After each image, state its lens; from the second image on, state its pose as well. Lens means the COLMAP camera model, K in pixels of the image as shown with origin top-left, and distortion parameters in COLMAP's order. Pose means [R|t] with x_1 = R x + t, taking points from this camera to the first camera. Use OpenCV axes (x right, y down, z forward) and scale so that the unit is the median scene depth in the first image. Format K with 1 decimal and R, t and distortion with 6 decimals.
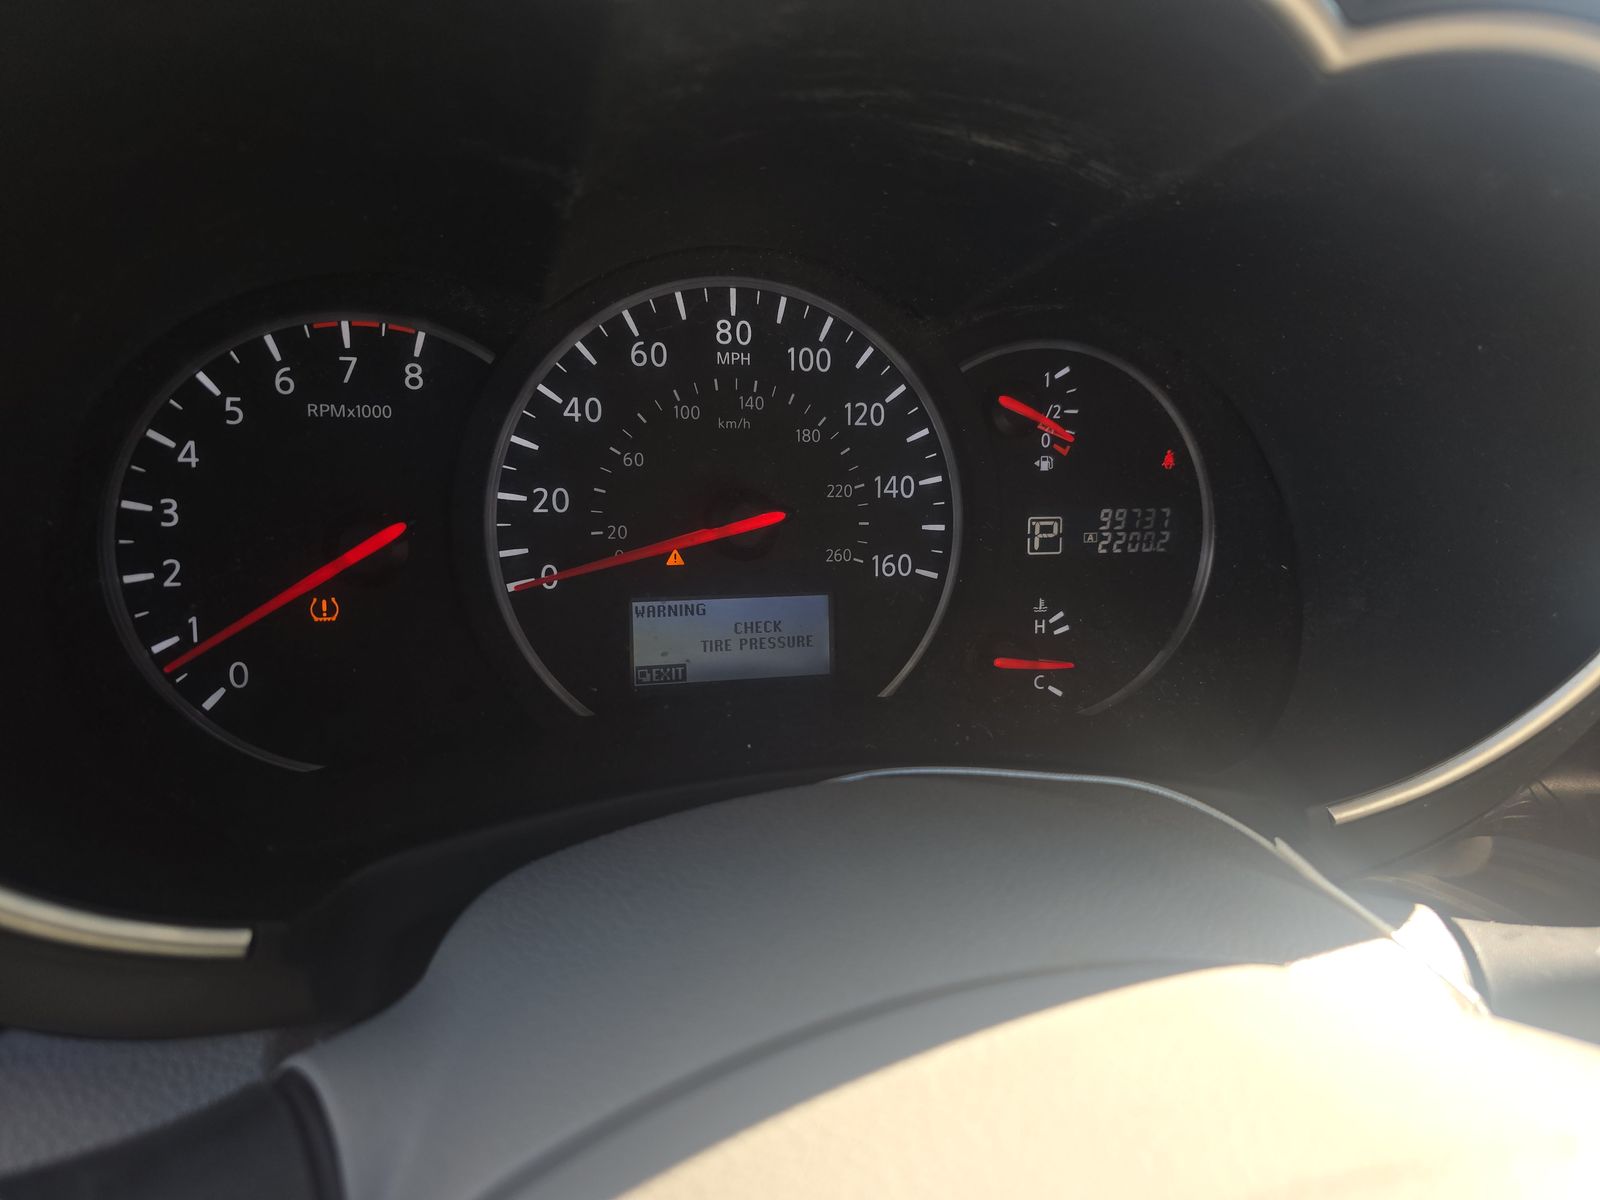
lens RADIAL K [[1088.8, 0, 798.8], [0, 1088.8, 605.8], [0, 0, 1]] dist [0.048010, -0.054845]
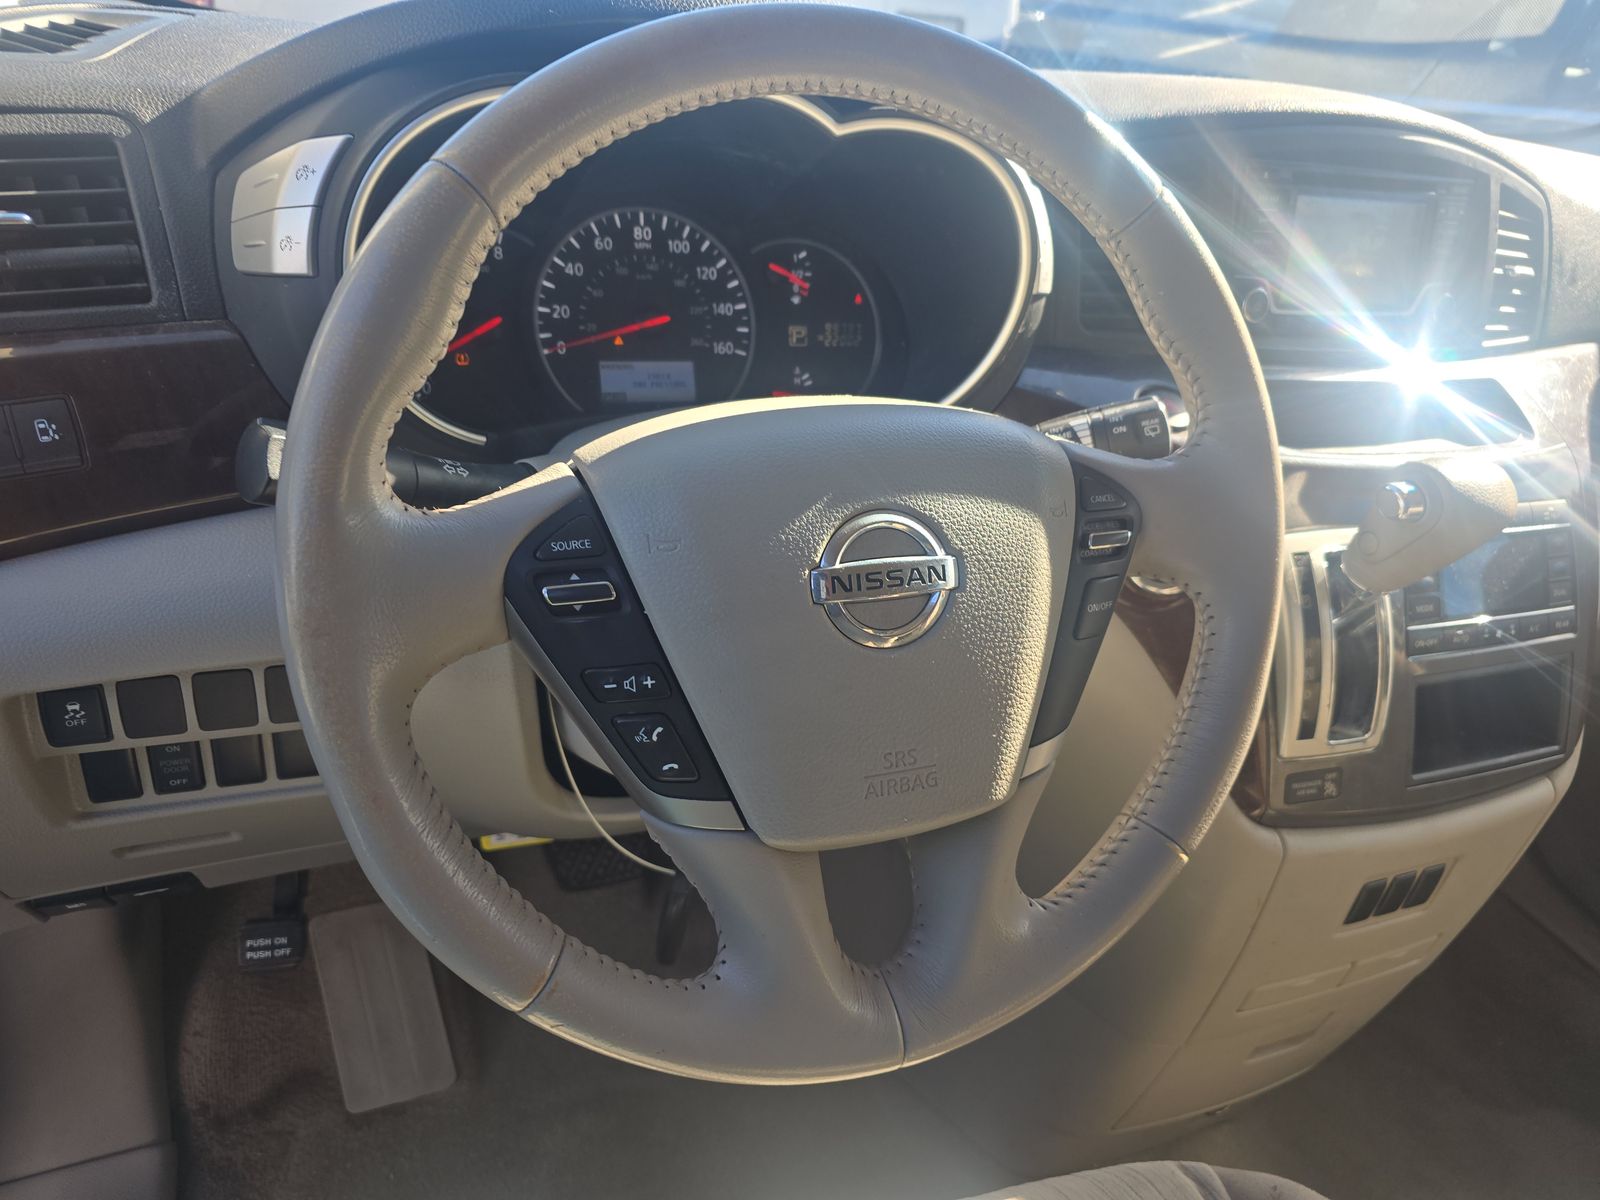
lens RADIAL K [[1088.8, 0, 801.0], [0, 1088.8, 603.2], [0, 0, 1]] dist [0.048010, -0.054845]
pose [[0.995031, -0.035554, 0.093000, 0.023488], [0.031150, 0.998342, 0.048394, 0.372057], [-0.094566, -0.045256, 0.994489, -1.173948]]
